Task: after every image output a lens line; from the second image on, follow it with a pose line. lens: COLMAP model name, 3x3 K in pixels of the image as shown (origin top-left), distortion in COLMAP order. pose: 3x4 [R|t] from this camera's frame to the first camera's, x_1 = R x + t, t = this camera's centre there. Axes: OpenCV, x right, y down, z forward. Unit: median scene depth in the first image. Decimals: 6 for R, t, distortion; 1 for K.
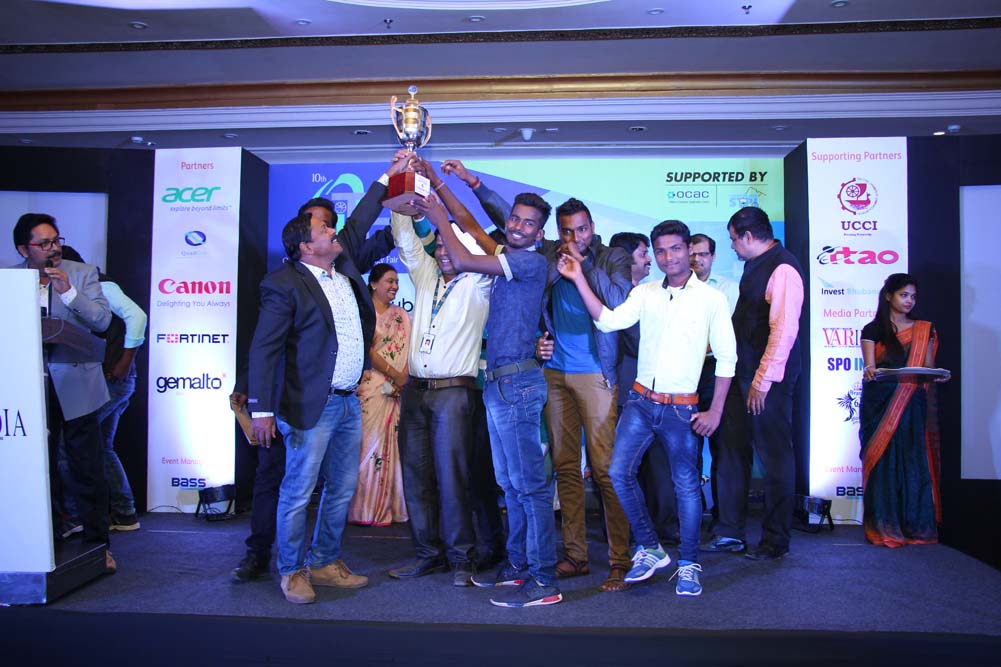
lens RADIAL K [[1057.1, 0, 473.4], [0, 1057.1, 315.9], [0, 0, 1]] dist [0.000604, 0.000000]
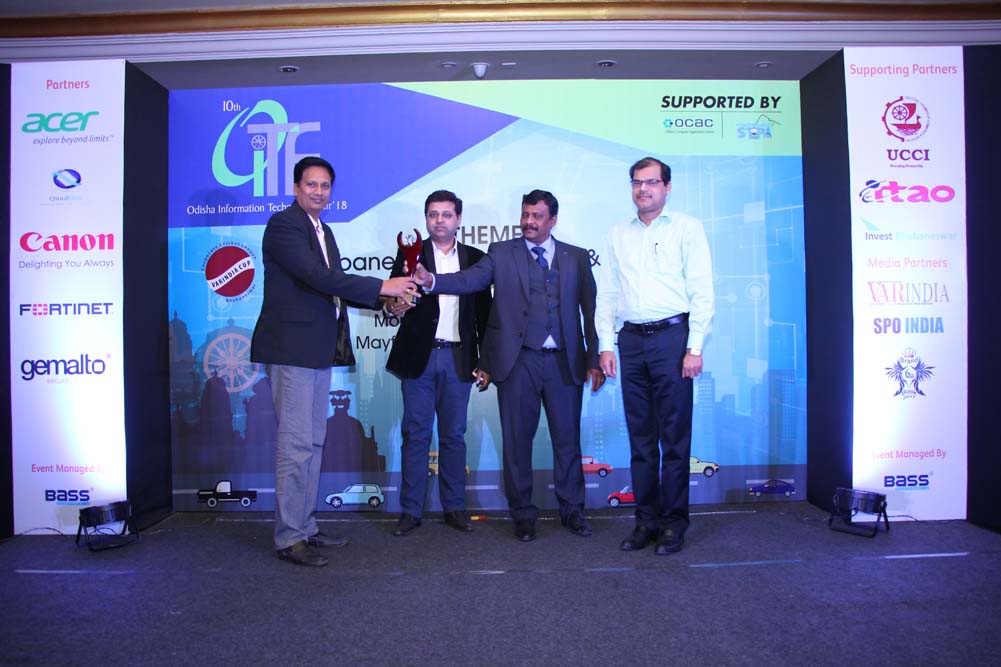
lens RADIAL K [[902.0, 0, 494.5], [0, 902.0, 339.4], [0, 0, 1]] dist [-0.124166, 0.093906]
pose [[0.994681, -0.020996, 0.100843, -0.020858], [0.015738, 0.998489, 0.052656, 0.014585], [-0.101796, -0.050789, 0.993508, 0.330519]]
